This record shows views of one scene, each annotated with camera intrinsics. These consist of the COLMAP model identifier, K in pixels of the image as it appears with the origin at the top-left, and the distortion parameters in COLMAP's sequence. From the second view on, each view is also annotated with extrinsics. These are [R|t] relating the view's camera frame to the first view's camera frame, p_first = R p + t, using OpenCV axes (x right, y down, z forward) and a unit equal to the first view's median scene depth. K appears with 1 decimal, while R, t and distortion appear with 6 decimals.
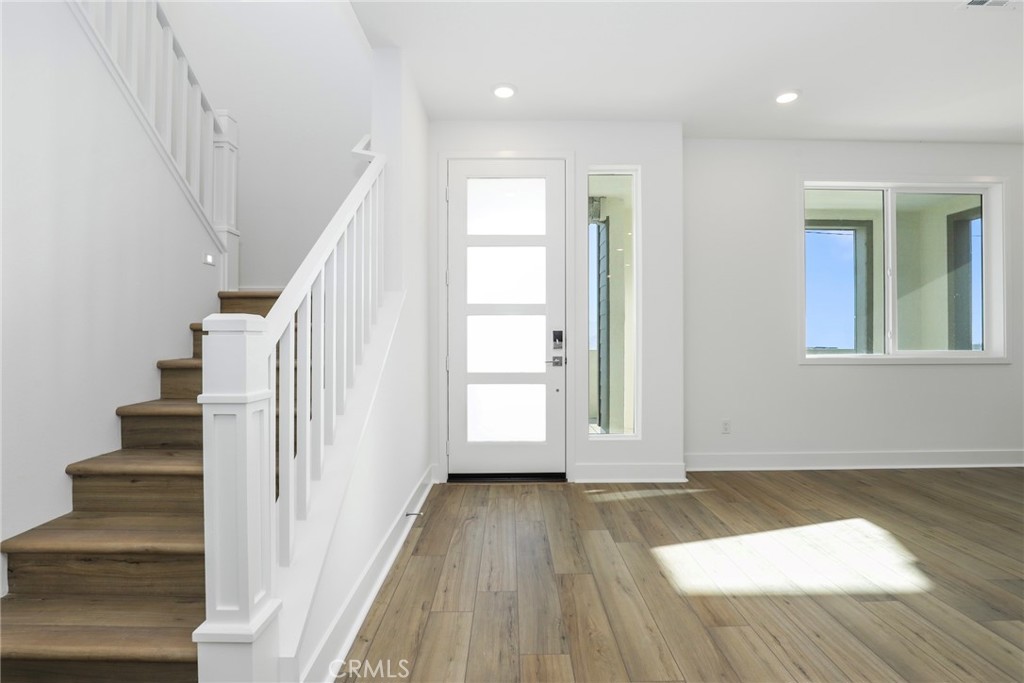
lens RADIAL K [[477.1, 0, 506.8], [0, 477.1, 338.9], [0, 0, 1]] dist [-0.018526, 0.000158]
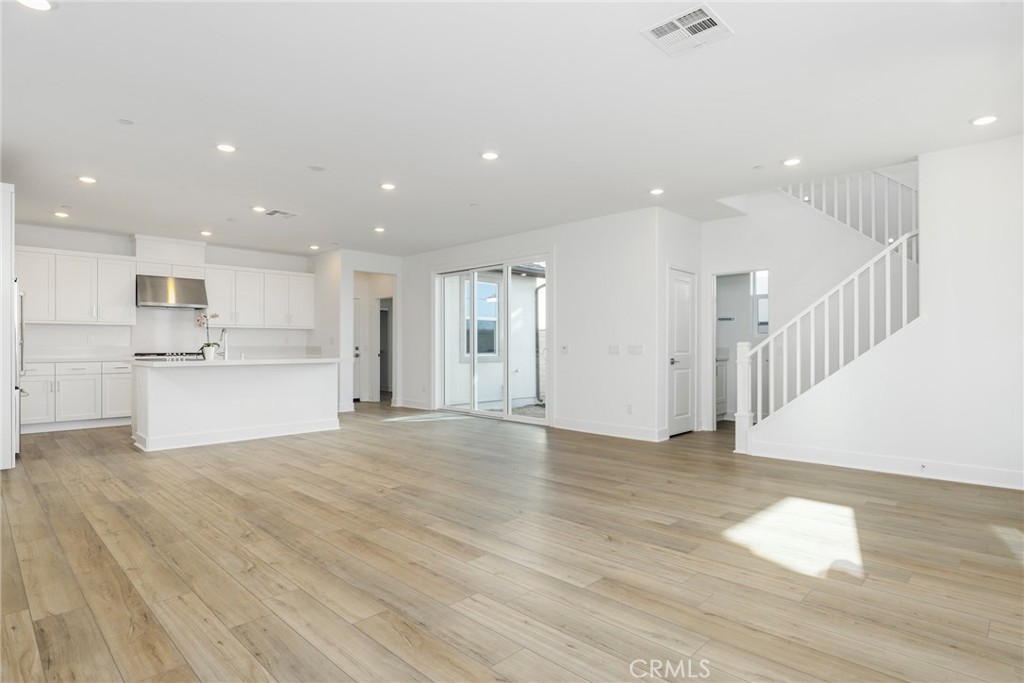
lens RADIAL K [[545.3, 0, 513.4], [0, 545.3, 347.0], [0, 0, 1]] dist [-0.004690, 0.003176]
pose [[-0.707778, 0.004554, -0.706420, 1.397802], [0.011406, 0.999923, -0.004981, -0.003666], [0.706343, -0.011583, -0.707775, 0.973328]]
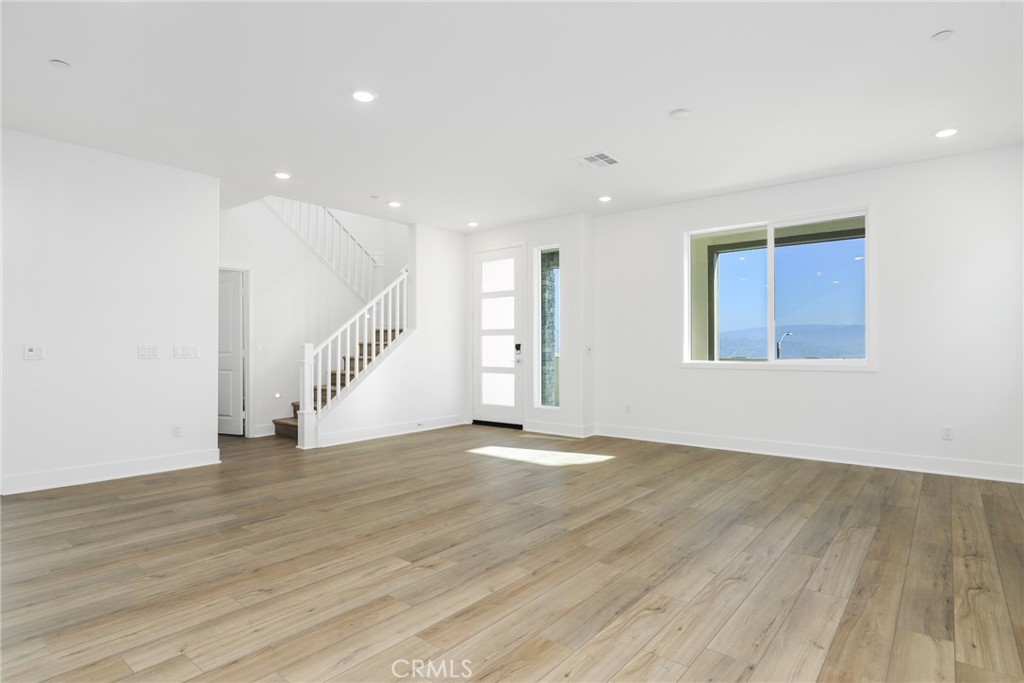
lens RADIAL K [[545.3, 0, 512.6], [0, 545.3, 342.4], [0, 0, 1]] dist [-0.004690, 0.003176]
pose [[0.780056, -0.001987, -0.625706, 1.345818], [-0.000452, 0.999993, -0.003739, -0.015227], [0.625709, 0.003199, 0.780050, -0.584466]]
